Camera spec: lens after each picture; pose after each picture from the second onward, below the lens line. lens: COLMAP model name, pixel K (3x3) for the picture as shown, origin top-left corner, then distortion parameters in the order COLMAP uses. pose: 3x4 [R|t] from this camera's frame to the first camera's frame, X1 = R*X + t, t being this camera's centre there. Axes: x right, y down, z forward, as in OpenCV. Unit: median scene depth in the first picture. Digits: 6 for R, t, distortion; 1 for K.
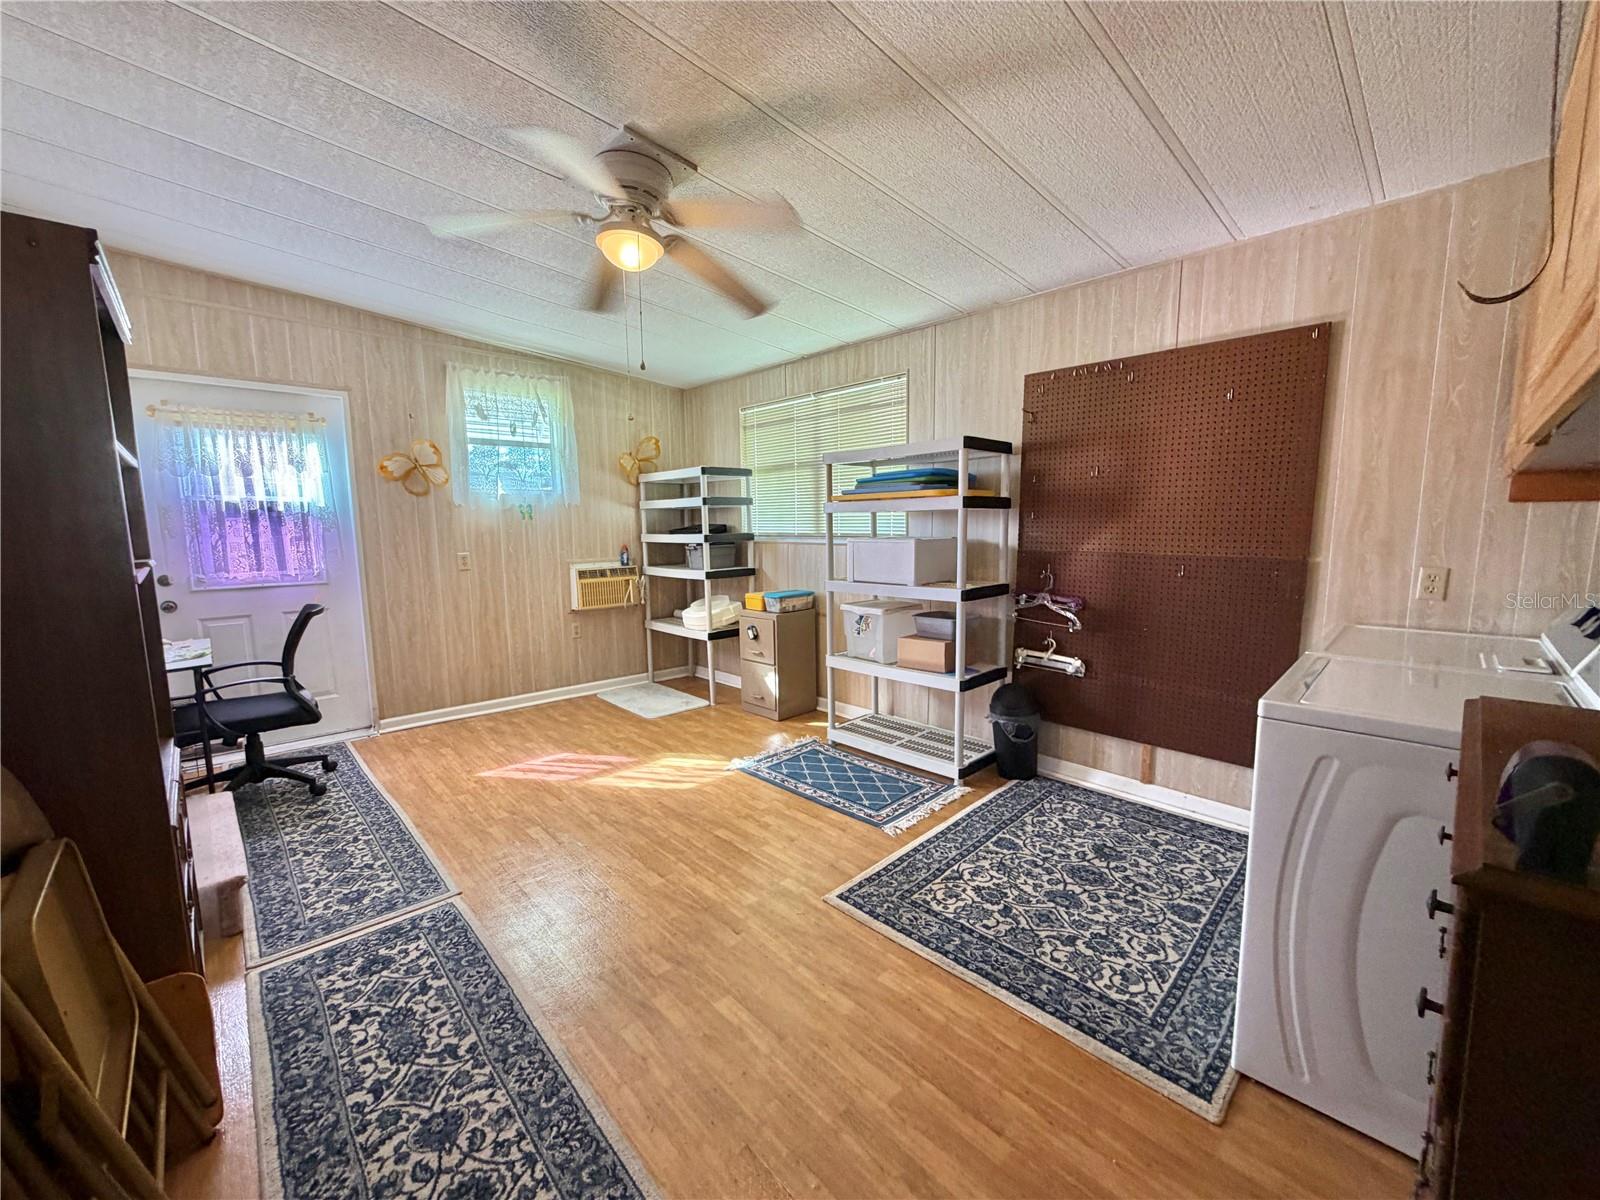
lens RADIAL K [[637.7, 0, 798.7], [0, 637.7, 602.0], [0, 0, 1]] dist [-0.002273, -0.000243]
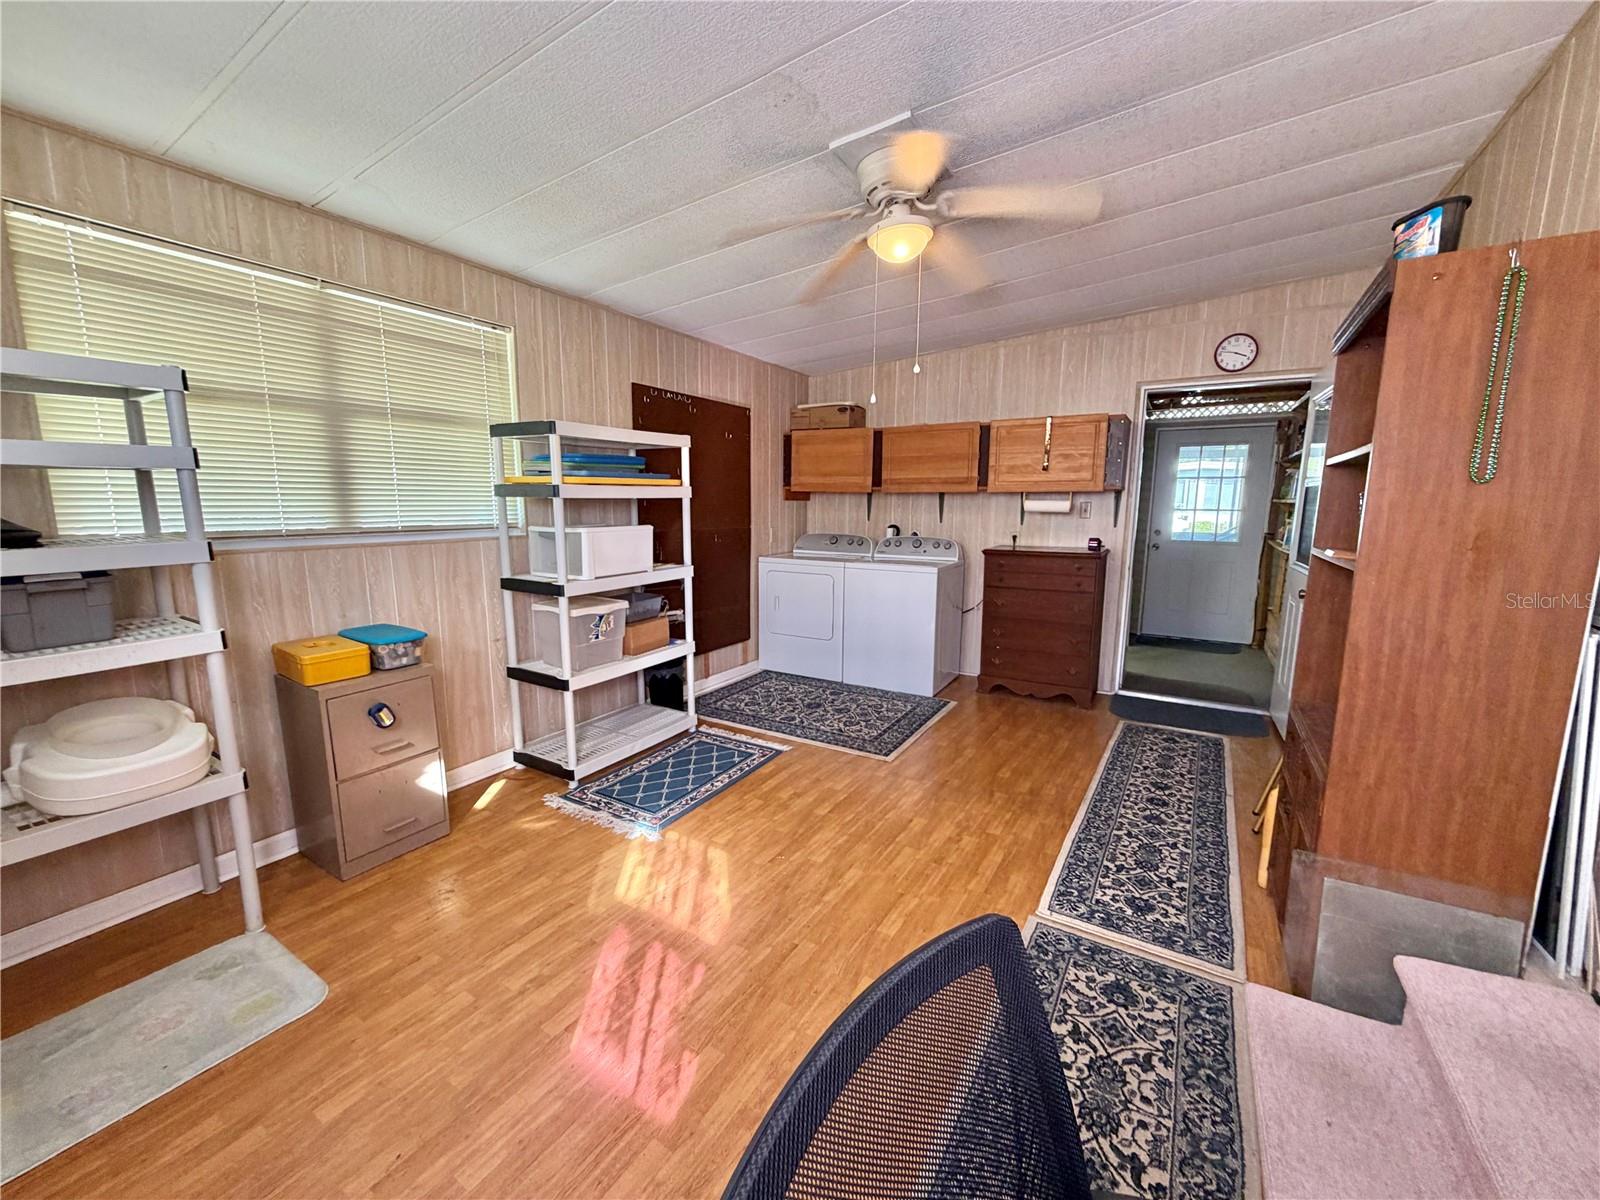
lens RADIAL K [[637.7, 0, 798.7], [0, 637.7, 602.0], [0, 0, 1]] dist [-0.002273, -0.000243]
pose [[-0.254670, -0.145748, 0.955982, -1.031991], [0.117070, 0.976659, 0.180088, -0.157939], [-0.959916, 0.157779, -0.231663, 1.199177]]
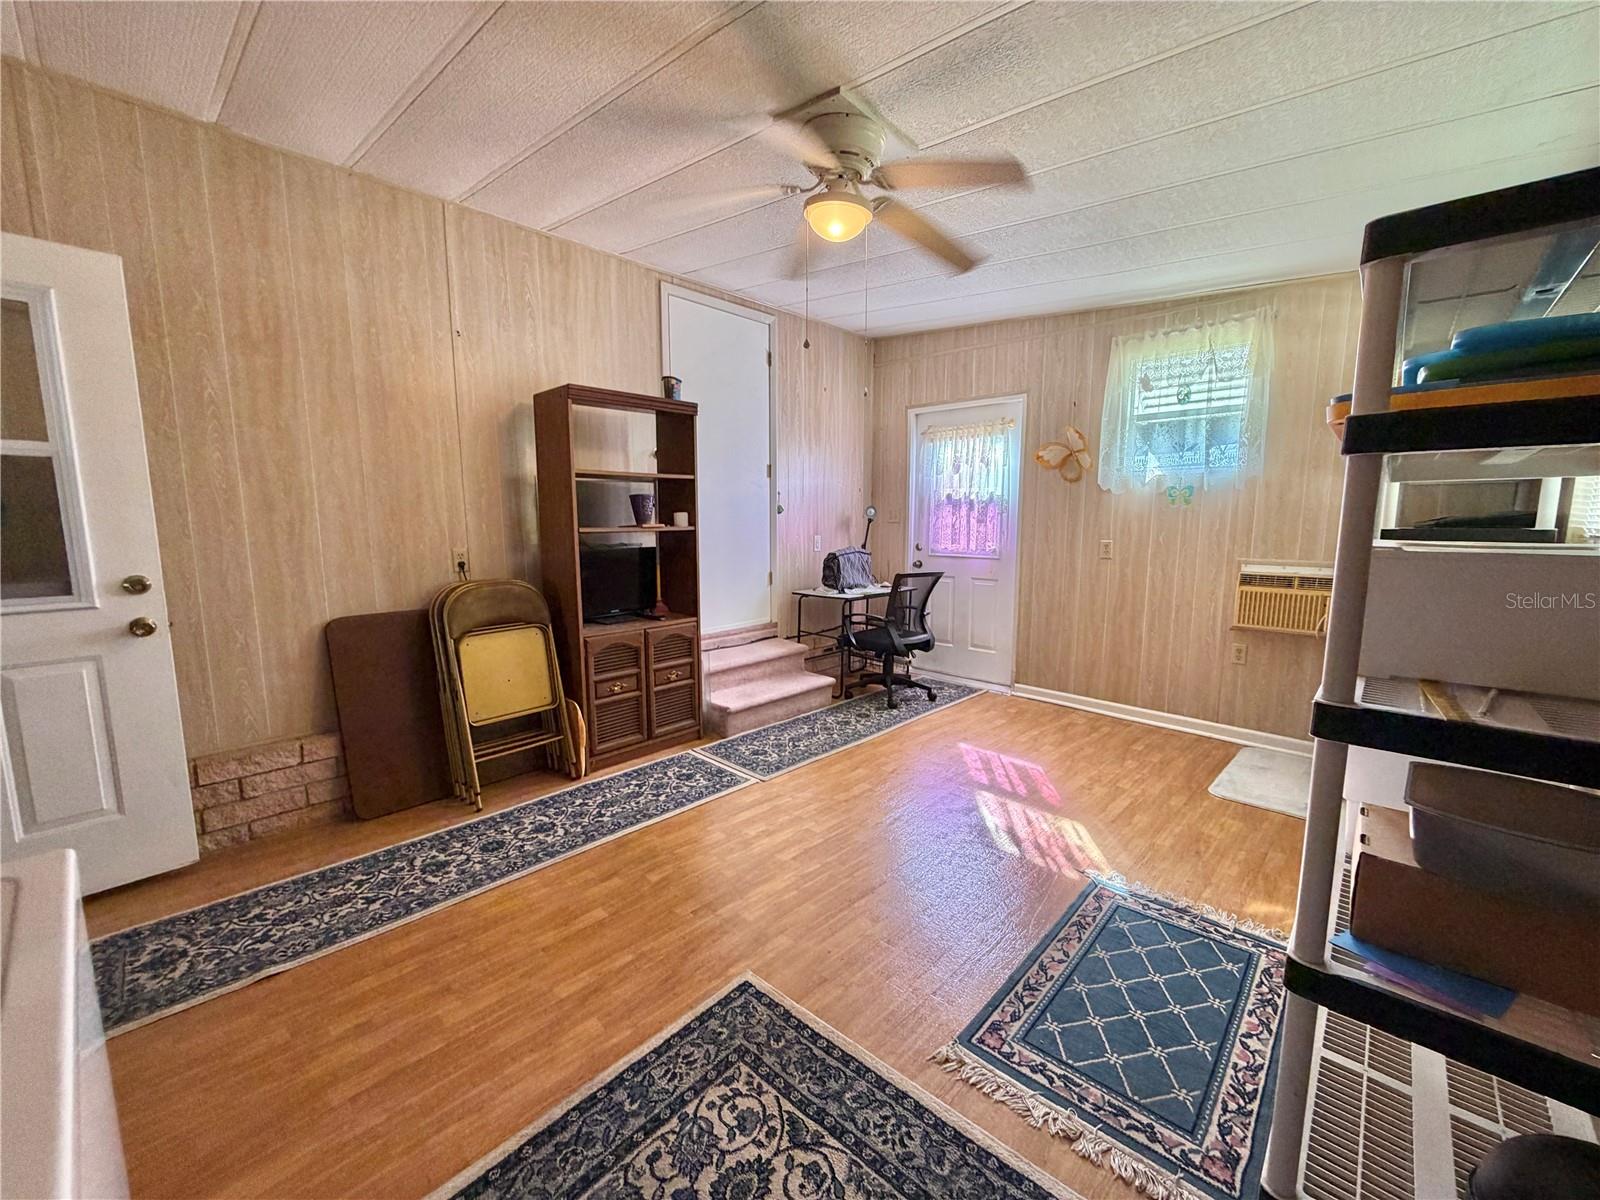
lens RADIAL K [[637.7, 0, 798.7], [0, 637.7, 602.0], [0, 0, 1]] dist [-0.002273, -0.000243]
pose [[0.050619, 0.141985, -0.988574, 0.618022], [-0.126694, 0.982759, 0.134663, -0.087924], [0.990649, 0.118430, 0.067735, 0.765549]]
